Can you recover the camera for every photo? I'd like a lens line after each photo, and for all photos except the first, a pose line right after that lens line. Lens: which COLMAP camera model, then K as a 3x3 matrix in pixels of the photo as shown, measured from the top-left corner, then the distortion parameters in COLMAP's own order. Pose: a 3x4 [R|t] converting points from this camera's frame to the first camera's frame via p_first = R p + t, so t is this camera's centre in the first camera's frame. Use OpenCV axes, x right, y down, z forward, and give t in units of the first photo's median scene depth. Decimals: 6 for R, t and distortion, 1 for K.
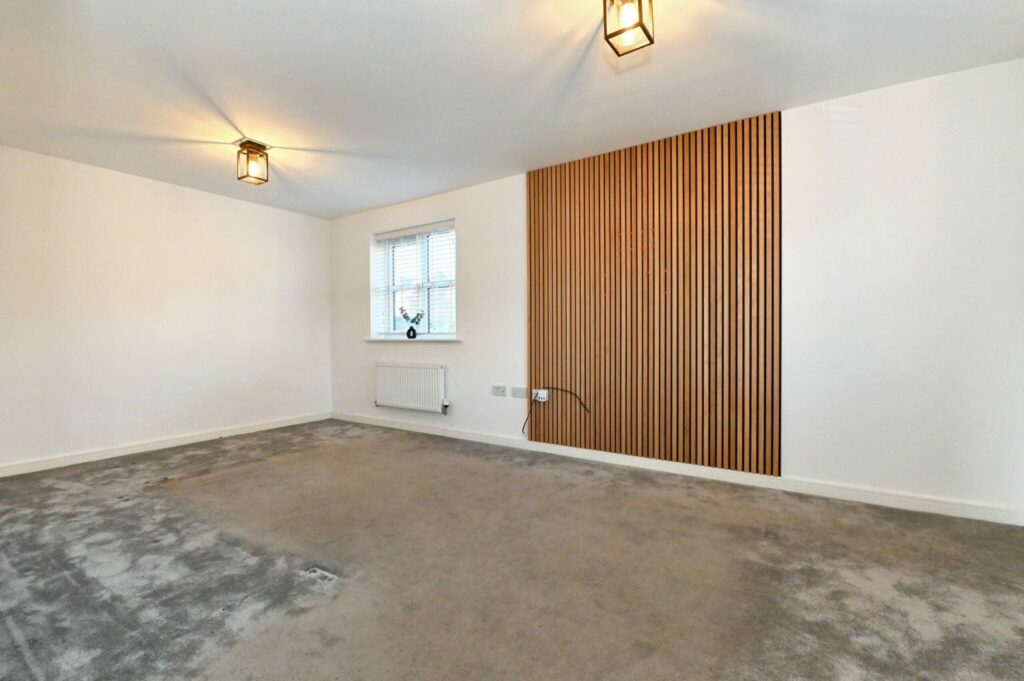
lens RADIAL K [[440.9, 0, 512.2], [0, 440.9, 341.6], [0, 0, 1]] dist [-0.006977, -0.003083]
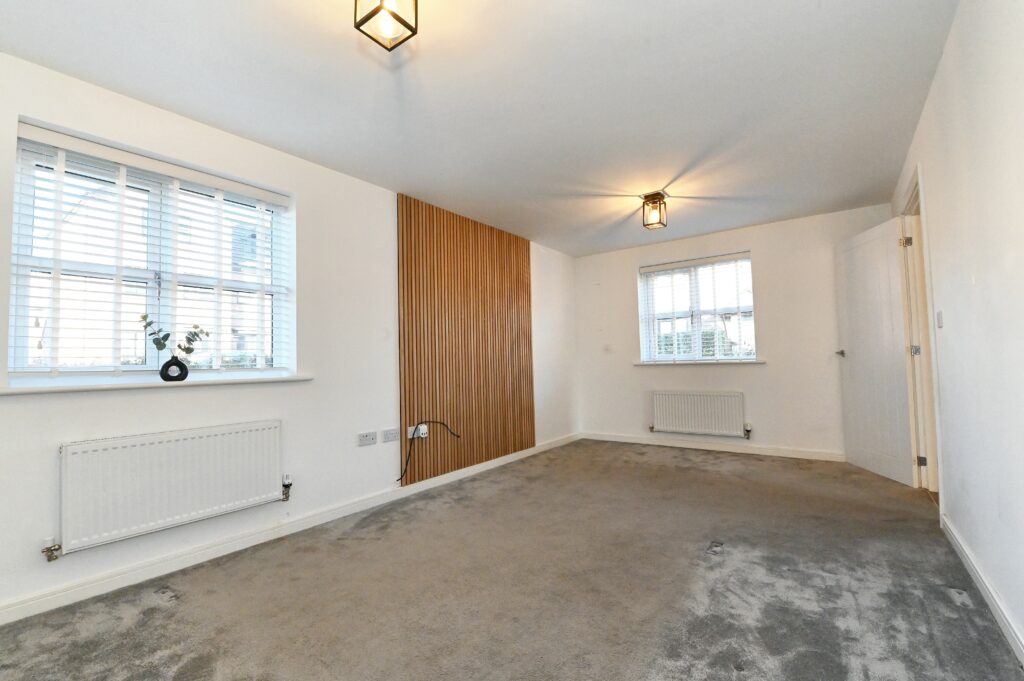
lens RADIAL K [[440.9, 0, 511.5], [0, 440.9, 341.8], [0, 0, 1]] dist [-0.006977, -0.003083]
pose [[0.059673, 0.053524, 0.996782, -0.865738], [0.041833, 0.997550, -0.056069, -0.009298], [-0.997341, 0.045045, 0.057288, 0.728047]]
